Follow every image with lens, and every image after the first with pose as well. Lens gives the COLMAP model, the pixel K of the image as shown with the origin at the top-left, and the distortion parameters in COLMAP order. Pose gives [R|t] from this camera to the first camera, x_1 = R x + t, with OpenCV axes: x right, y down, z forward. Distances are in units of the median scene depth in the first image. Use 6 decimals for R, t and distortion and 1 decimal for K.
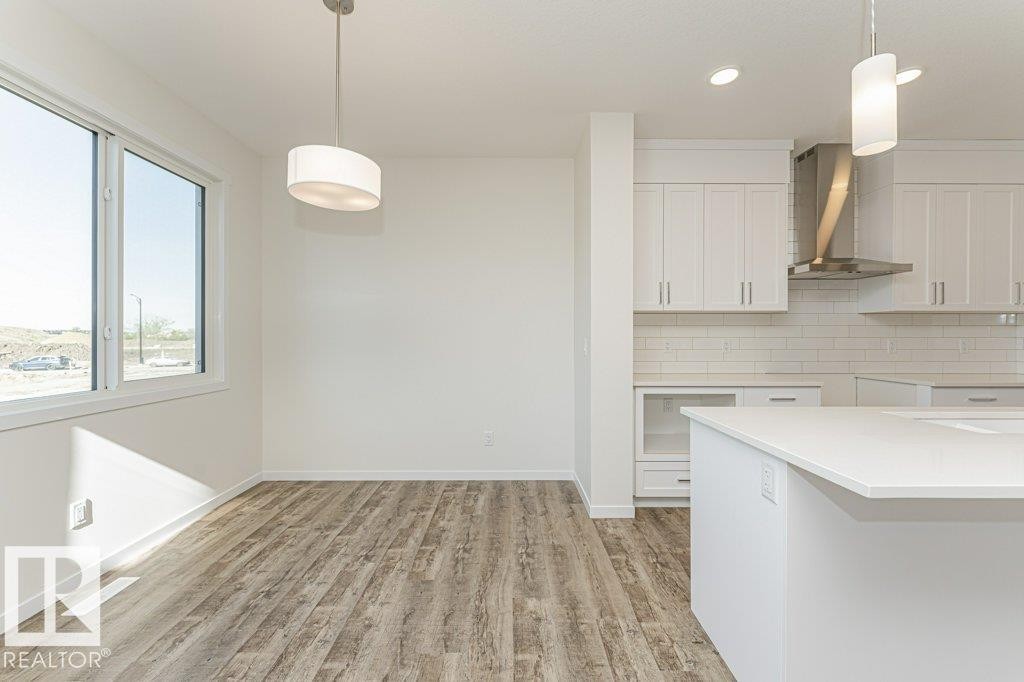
lens RADIAL K [[410.5, 0, 512.4], [0, 410.5, 336.6], [0, 0, 1]] dist [0.003979, -0.001179]
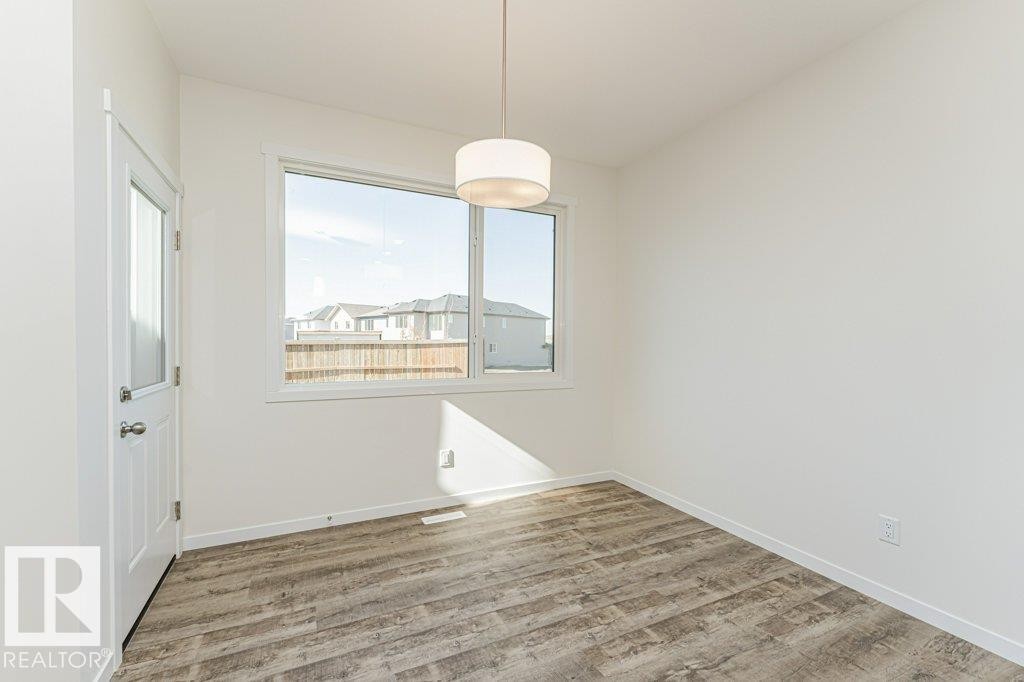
lens RADIAL K [[410.5, 0, 526.1], [0, 410.5, 331.3], [0, 0, 1]] dist [0.003979, -0.001179]
pose [[0.410803, -0.035582, -0.911029, 0.317119], [0.003041, 0.999286, -0.037657, 0.012711], [0.911719, 0.012699, 0.410618, 0.428844]]
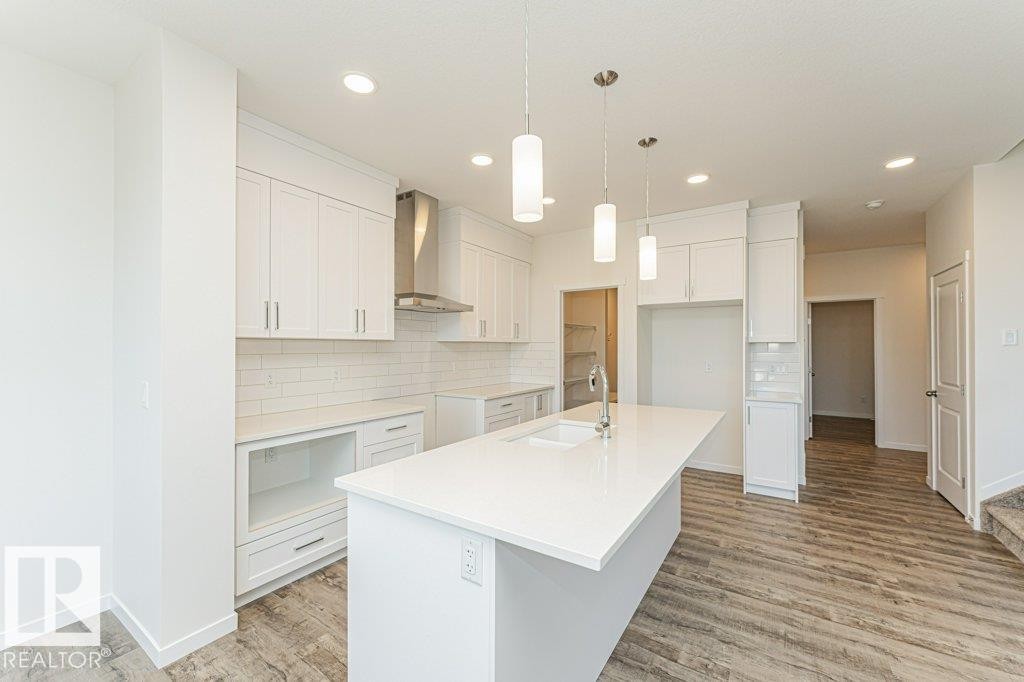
lens RADIAL K [[410.5, 0, 513.4], [0, 410.5, 345.0], [0, 0, 1]] dist [0.003979, -0.001179]
pose [[0.562613, 0.004008, 0.826710, -0.028039], [0.002490, 0.999975, -0.006543, -0.049559], [-0.826716, 0.005739, 0.562590, 0.189690]]
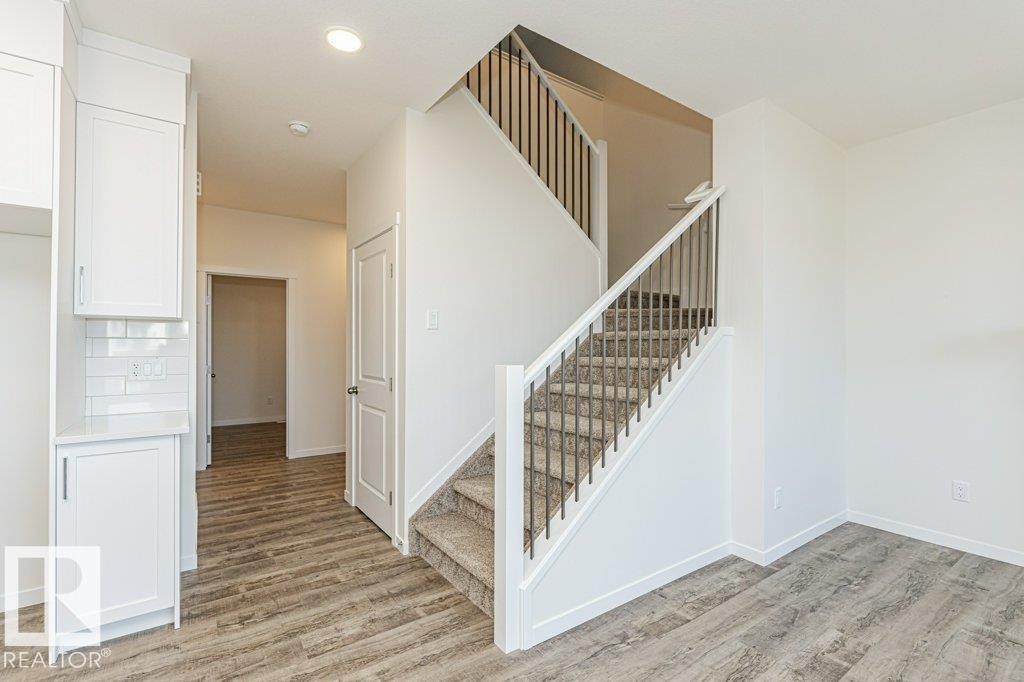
lens RADIAL K [[454.7, 0, 520.1], [0, 454.7, 344.7], [0, 0, 1]] dist [0.007584, -0.001884]
pose [[-0.582102, 0.003067, 0.813110, 0.643039], [0.001386, 0.999995, -0.002780, -0.013108], [-0.813115, -0.000492, -0.582103, 0.162115]]
